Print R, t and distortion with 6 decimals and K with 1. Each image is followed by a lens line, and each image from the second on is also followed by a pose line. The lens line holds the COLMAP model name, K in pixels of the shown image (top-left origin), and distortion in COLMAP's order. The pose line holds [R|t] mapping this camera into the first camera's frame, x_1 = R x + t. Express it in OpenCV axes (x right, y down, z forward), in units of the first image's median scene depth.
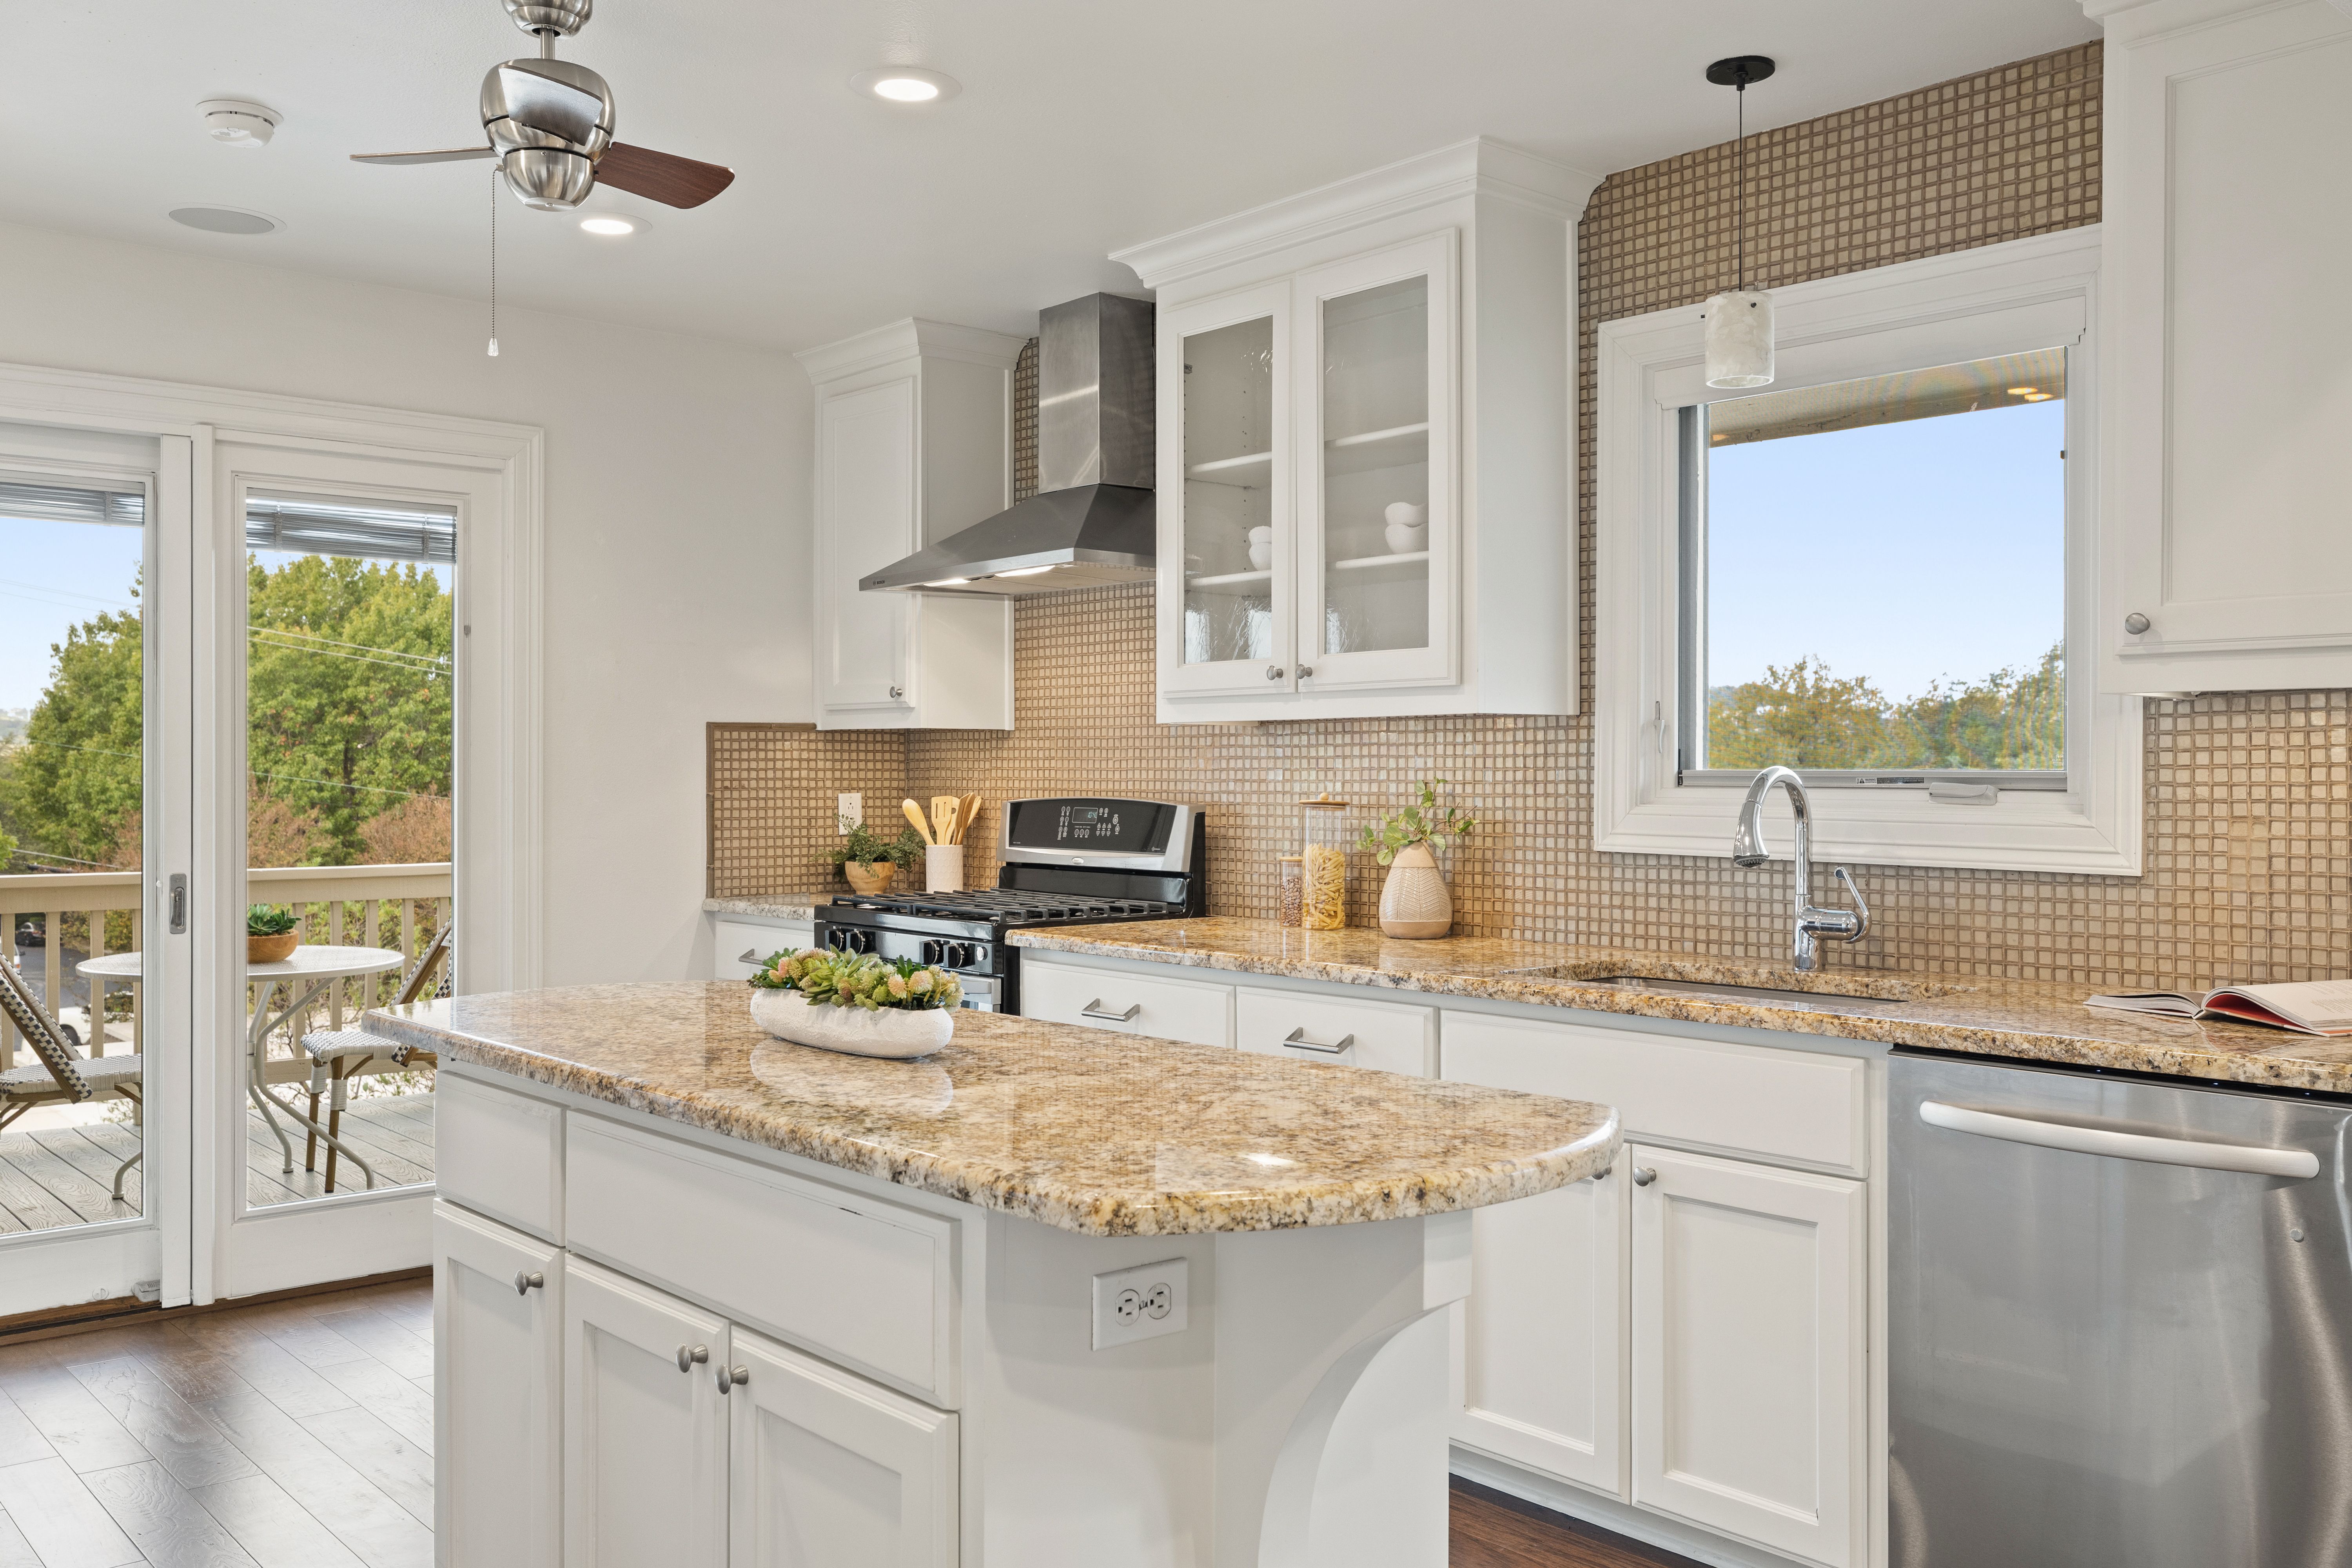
lens RADIAL K [[1940.7, 0, 1191.7], [0, 1940.7, 778.3], [0, 0, 1]] dist [-0.001336, 0.006371]
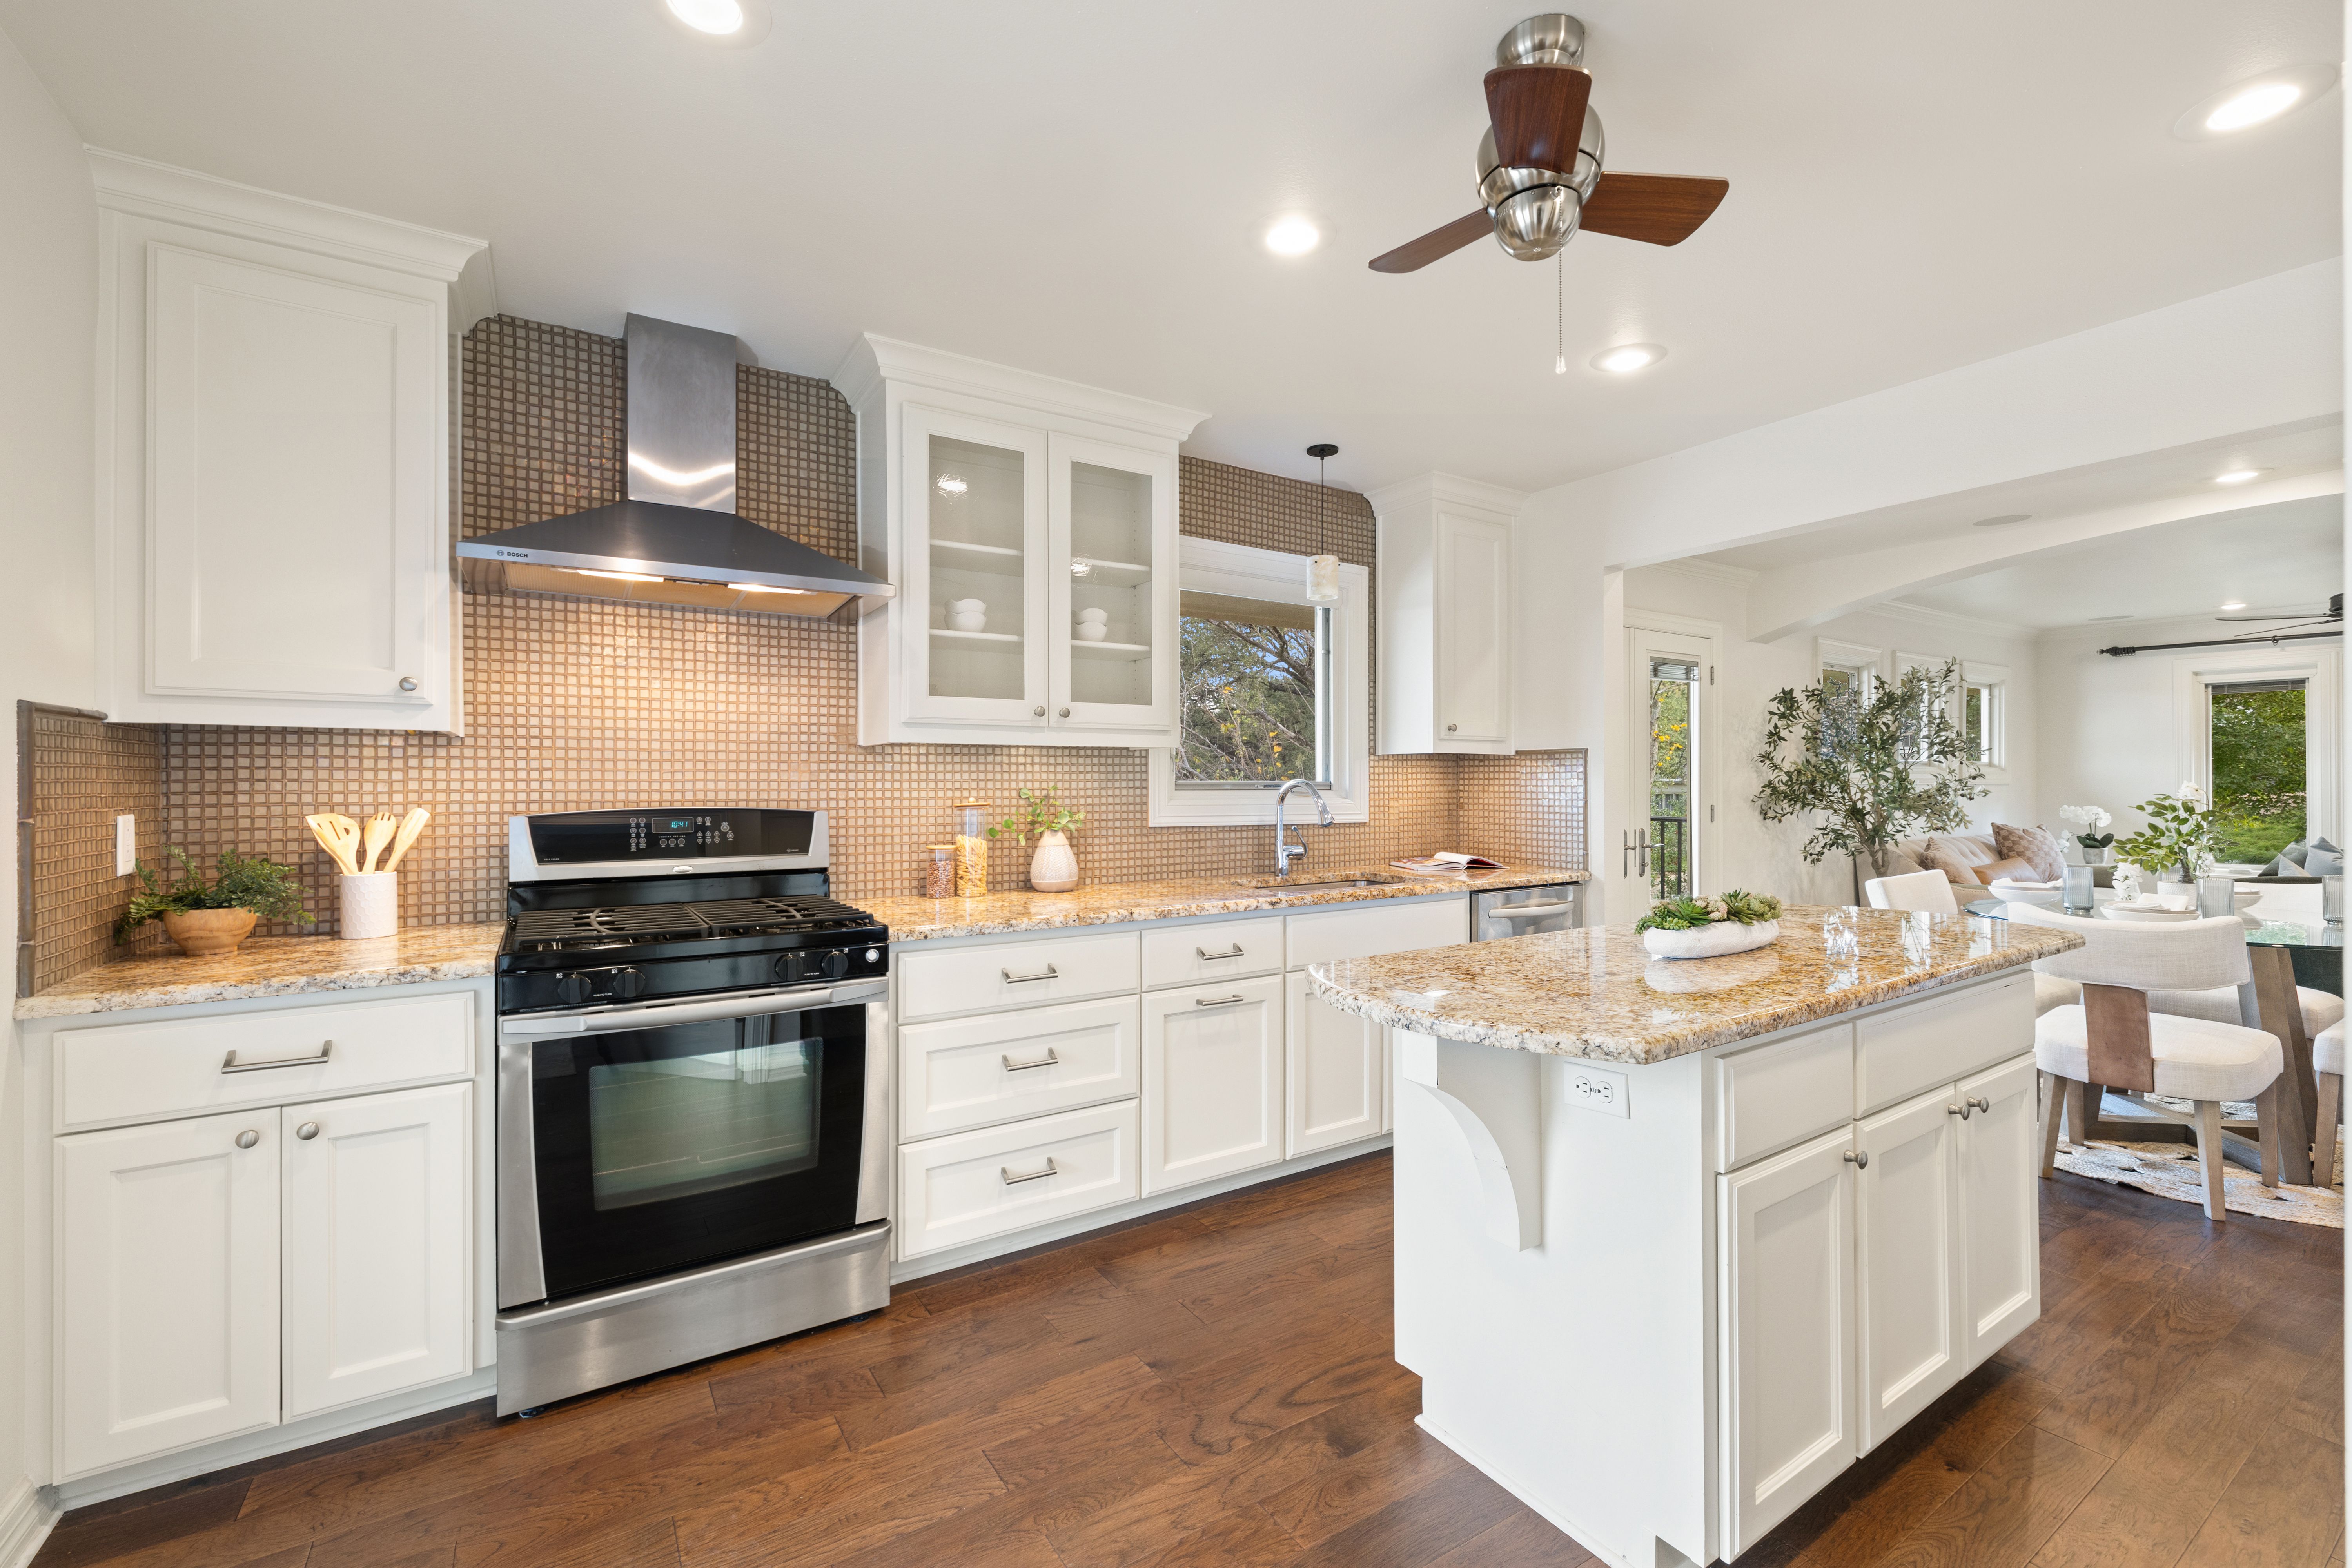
lens RADIAL K [[990.6, 0, 1164.8], [0, 990.6, 776.0], [0, 0, 1]] dist [0.000962, 0.000076]
pose [[0.157272, 0.005362, 0.987541, -0.589518], [0.004007, 0.999974, -0.006068, -0.003052], [-0.987547, 0.004911, 0.157246, 0.729688]]
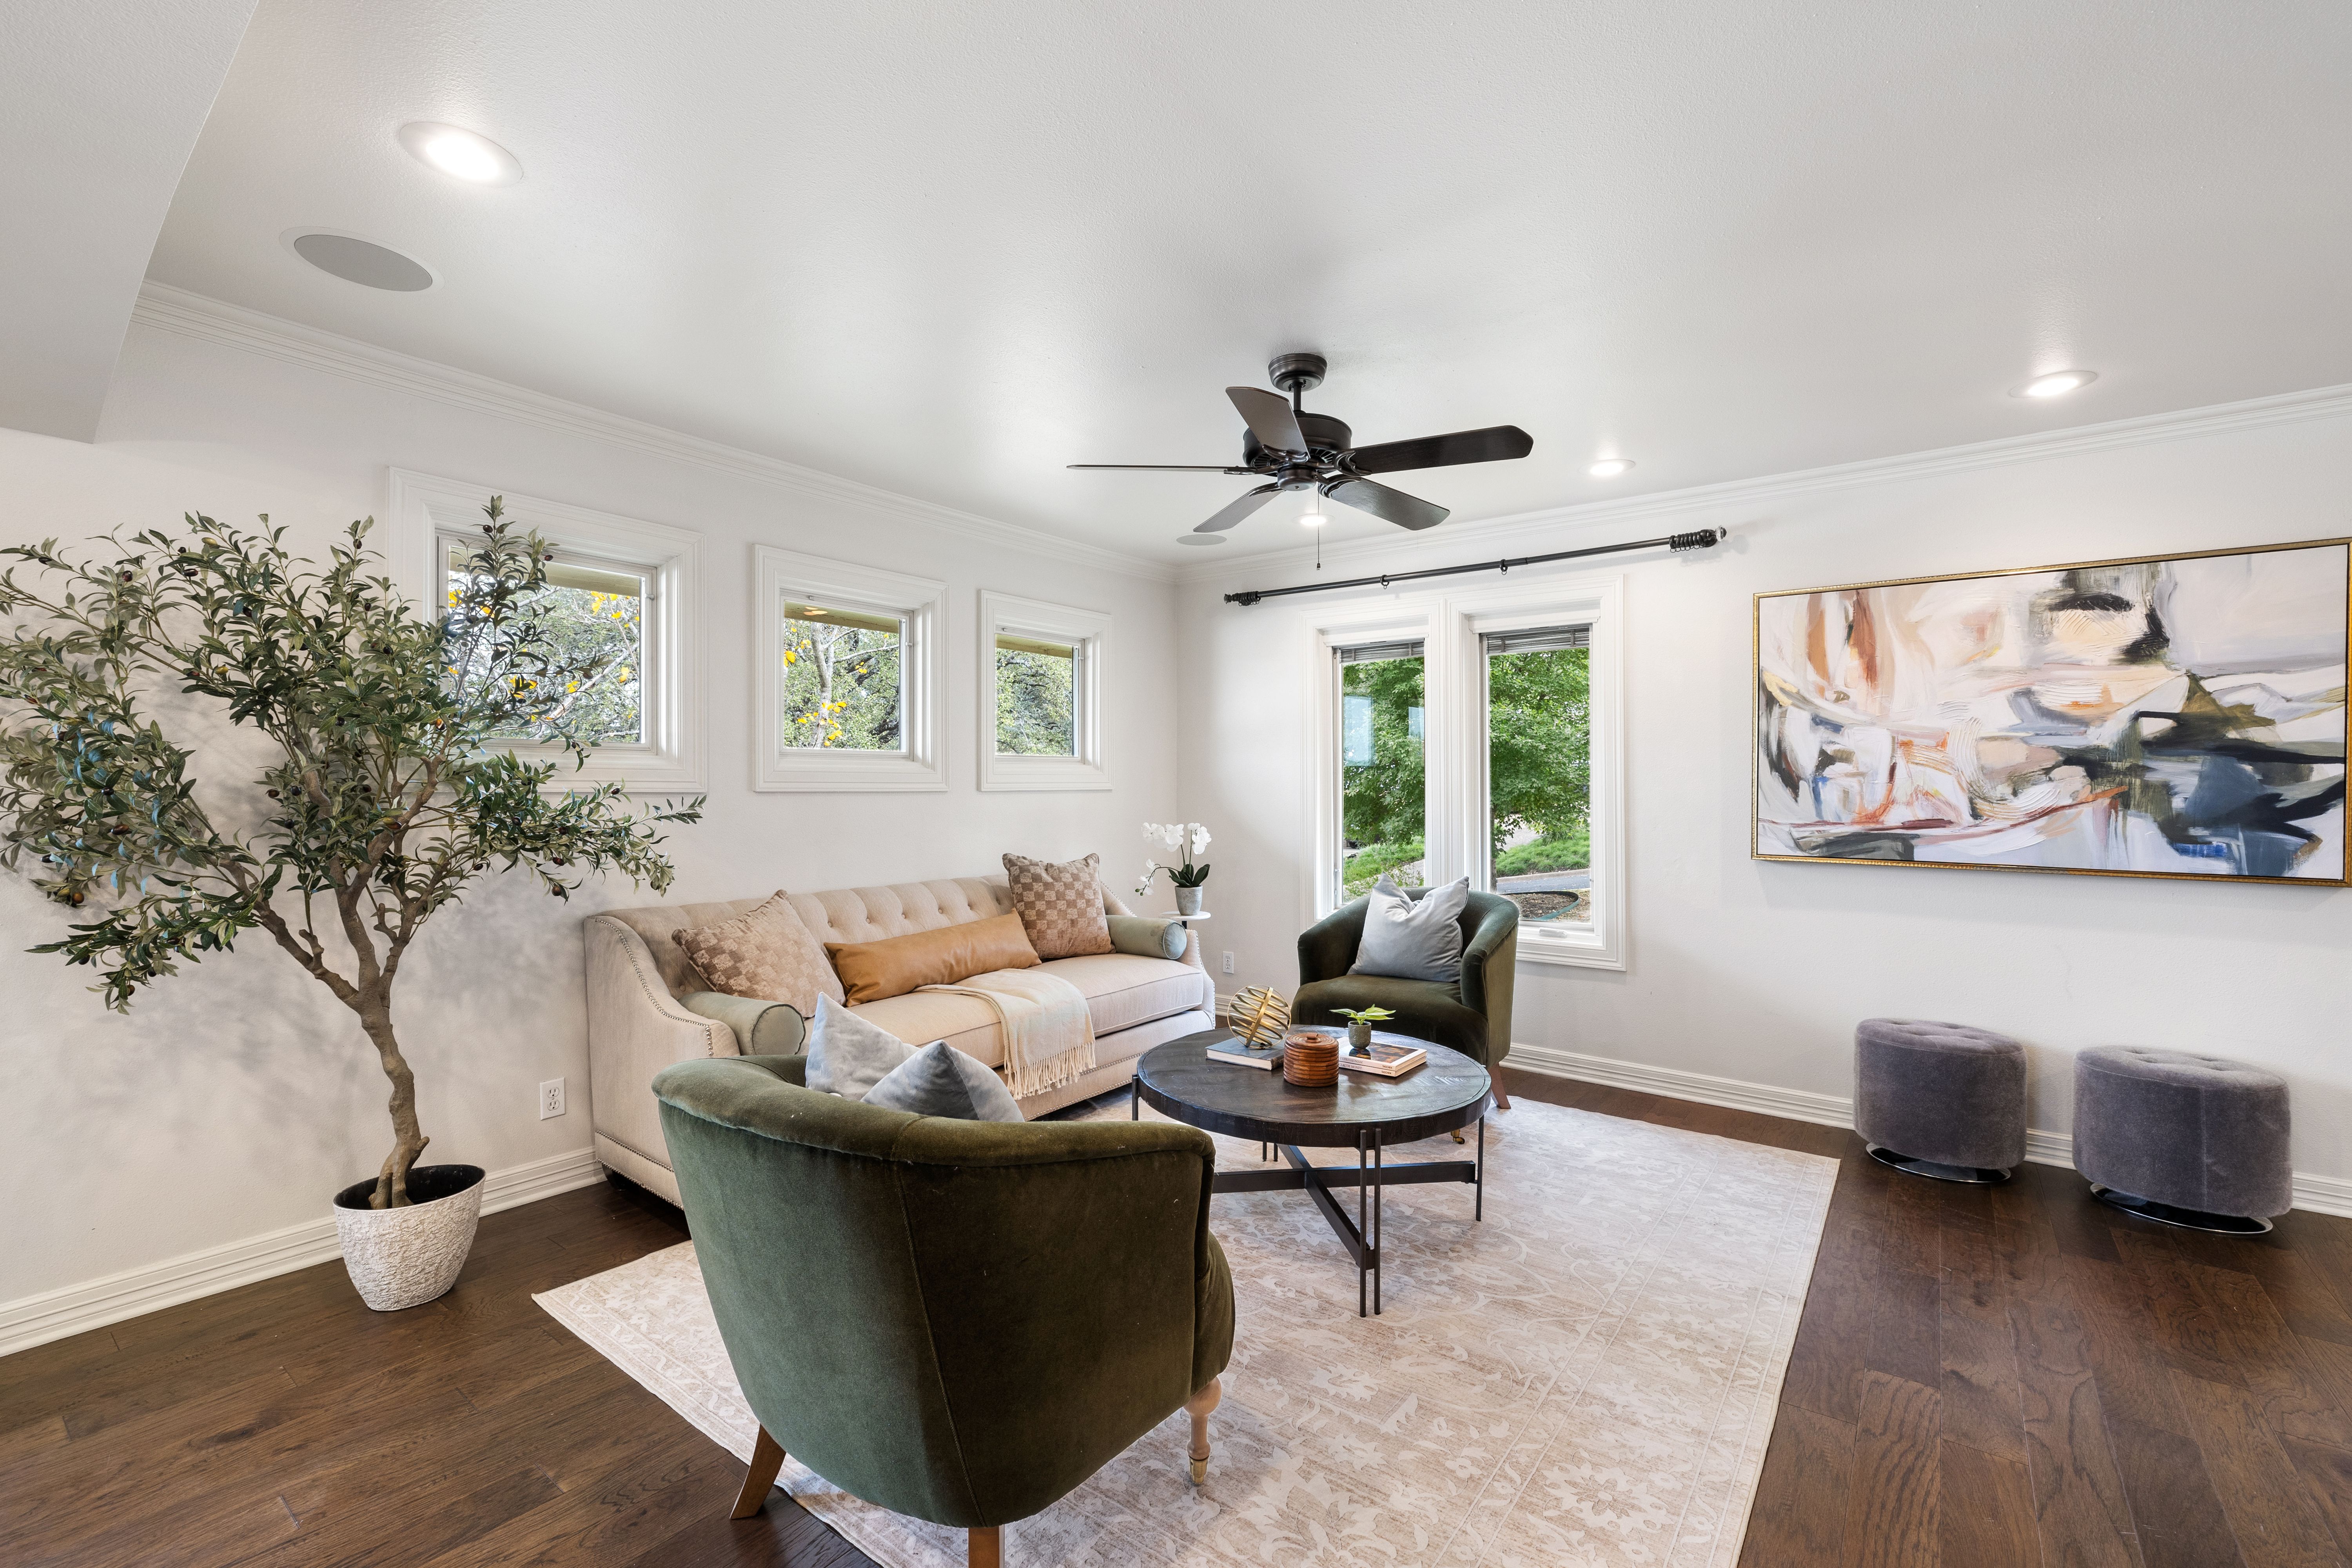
lens RADIAL K [[990.6, 0, 1161.3], [0, 990.6, 789.8], [0, 0, 1]] dist [0.000962, 0.000076]
pose [[-0.180580, -0.003885, 0.983553, 0.197515], [0.004041, 0.999981, 0.004692, 0.000833], [-0.983552, 0.004821, -0.180561, -0.297285]]
